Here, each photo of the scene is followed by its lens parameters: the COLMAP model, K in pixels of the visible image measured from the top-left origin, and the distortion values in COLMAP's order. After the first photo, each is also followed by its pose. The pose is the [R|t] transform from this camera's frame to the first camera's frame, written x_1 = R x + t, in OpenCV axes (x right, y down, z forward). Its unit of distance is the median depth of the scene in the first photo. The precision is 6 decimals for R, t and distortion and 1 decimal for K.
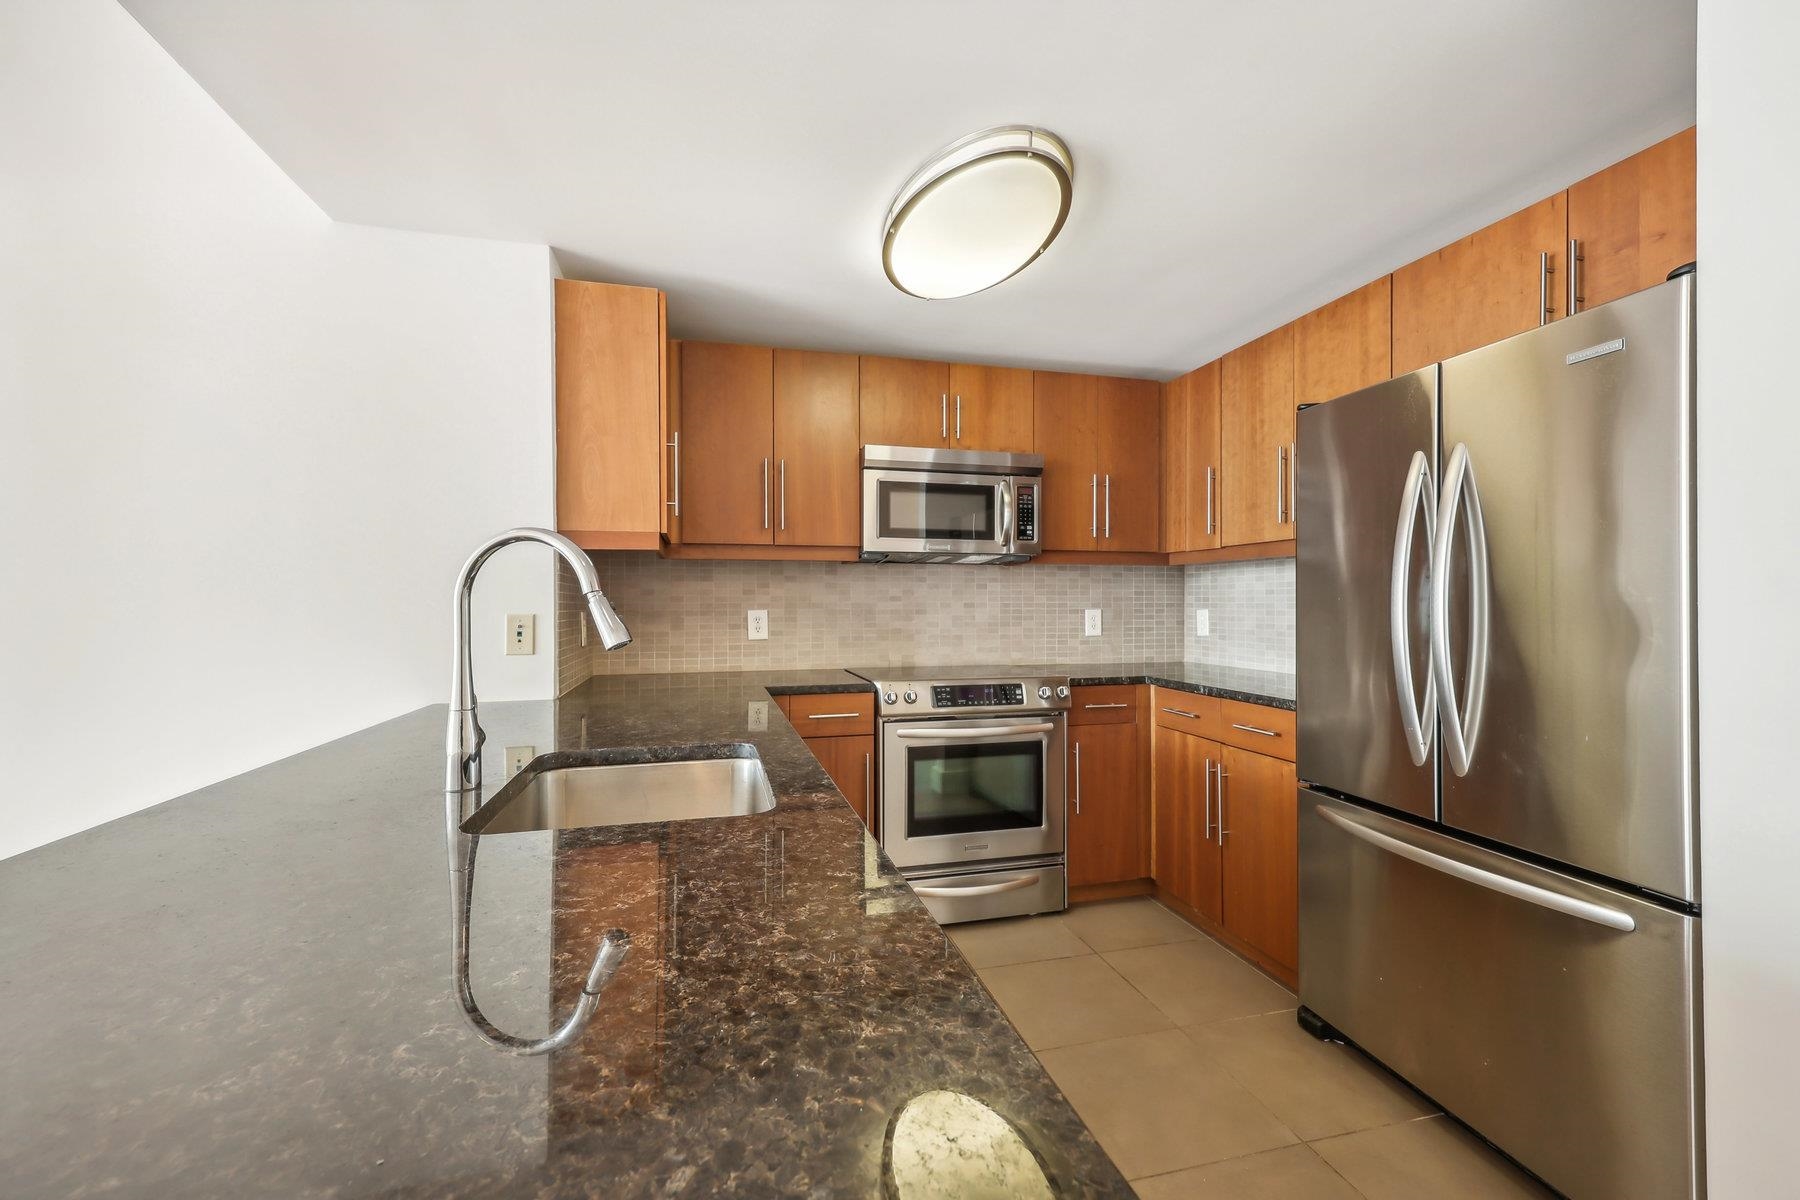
lens RADIAL K [[719.0, 0, 896.3], [0, 719.0, 597.7], [0, 0, 1]] dist [0.000000, 0.000029]
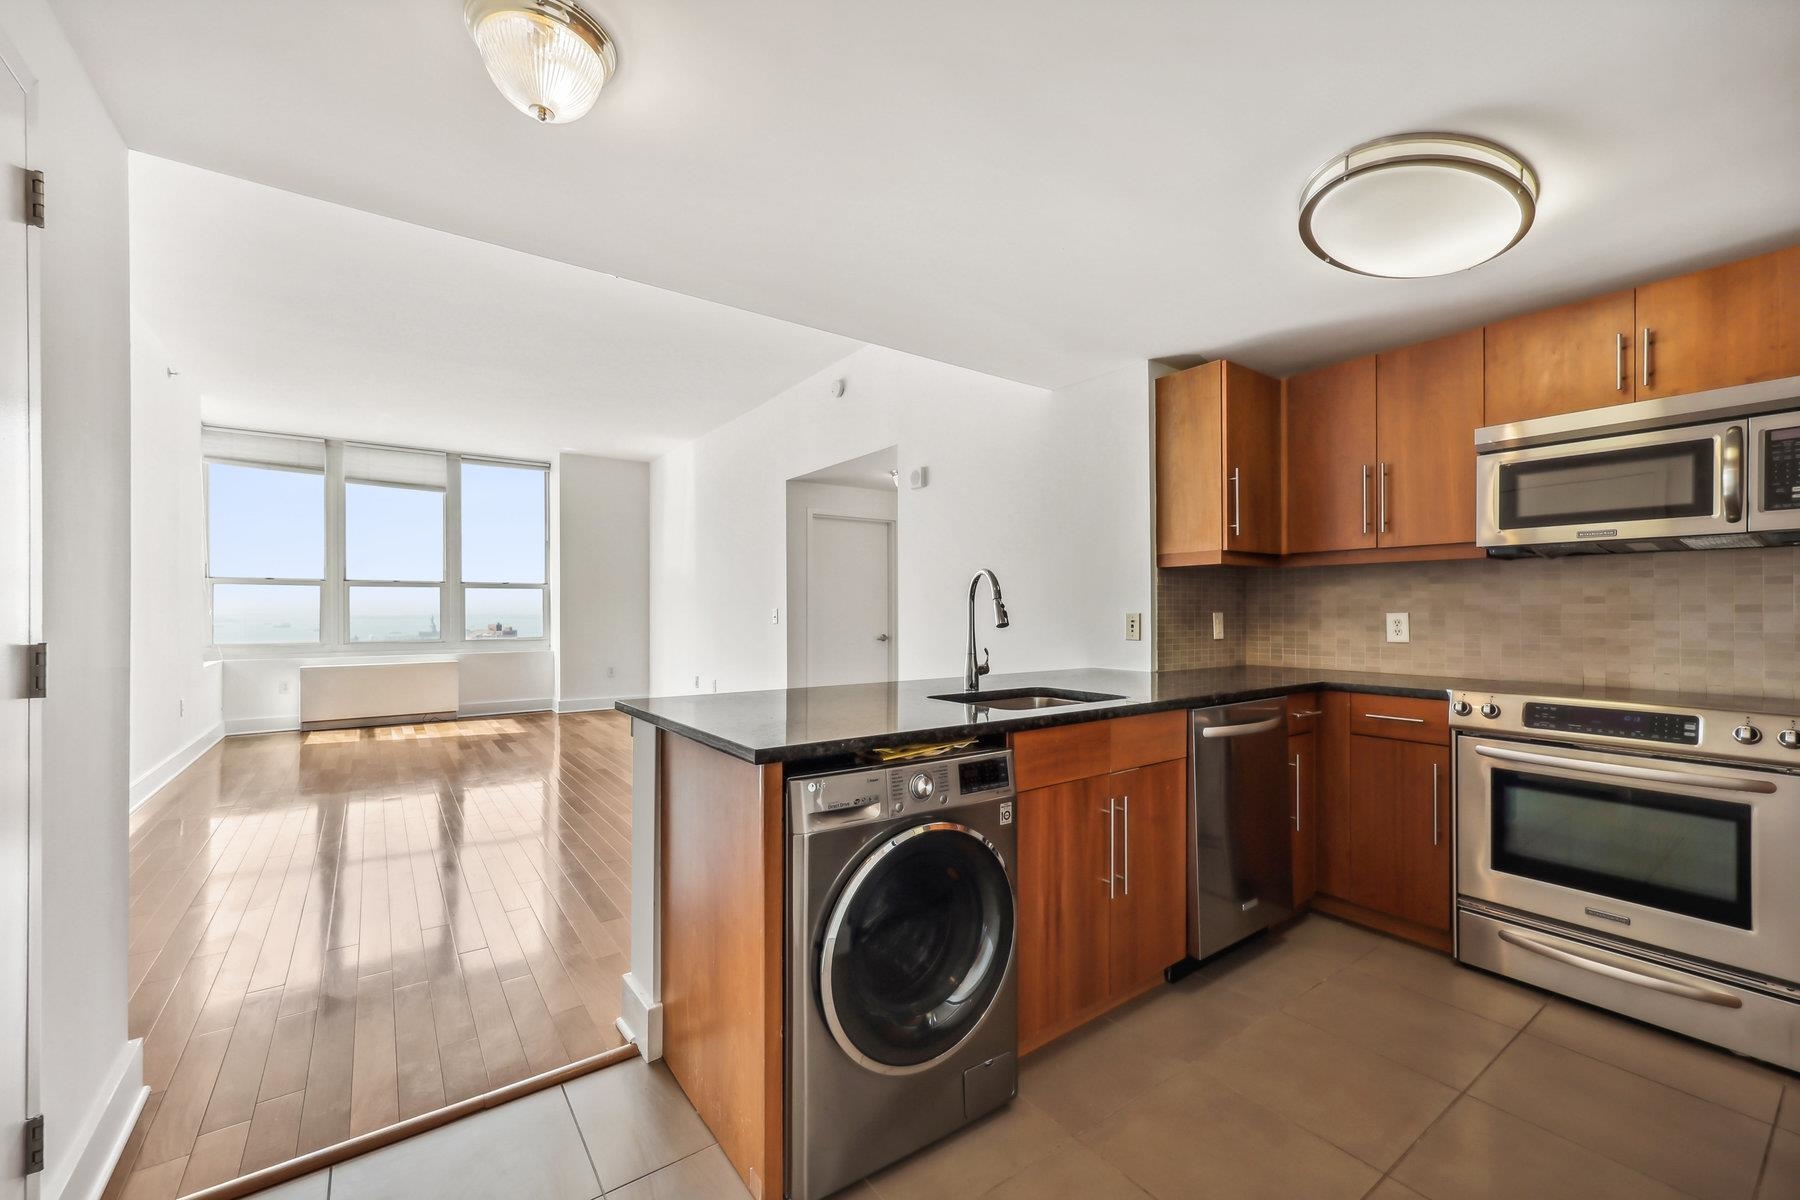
lens RADIAL K [[727.2, 0, 900.9], [0, 727.2, 602.5], [0, 0, 1]] dist [0.011285, 0.000221]
pose [[0.374796, -0.006614, -0.927084, 0.503299], [0.005676, 0.999972, -0.004839, 0.004352], [0.927090, -0.003448, 0.374823, -0.011952]]
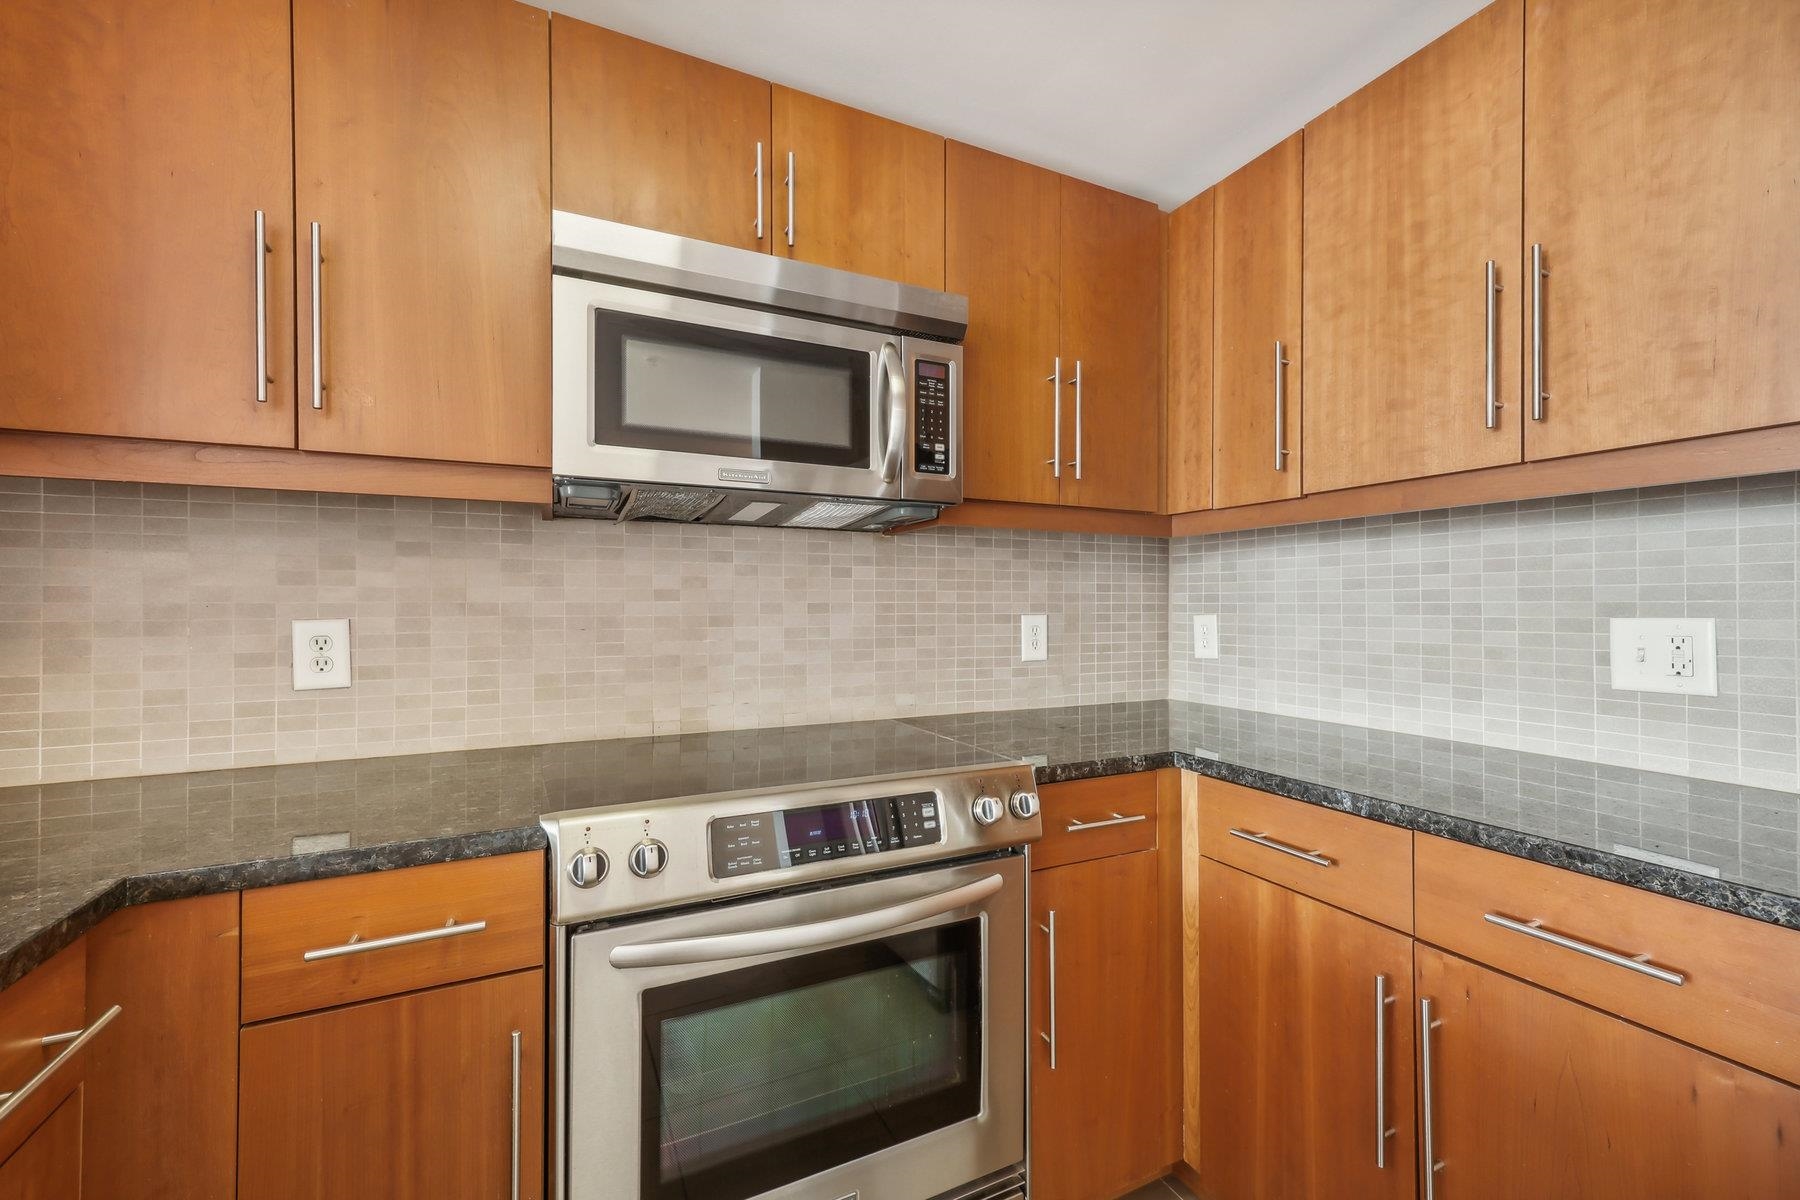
lens RADIAL K [[727.2, 0, 900.9], [0, 727.2, 602.5], [0, 0, 1]] dist [0.011285, 0.000221]
pose [[0.980113, 0.000534, 0.198440, 0.061903], [-0.000896, 0.999998, 0.001734, 0.006135], [-0.198439, -0.001877, 0.980112, 0.522273]]
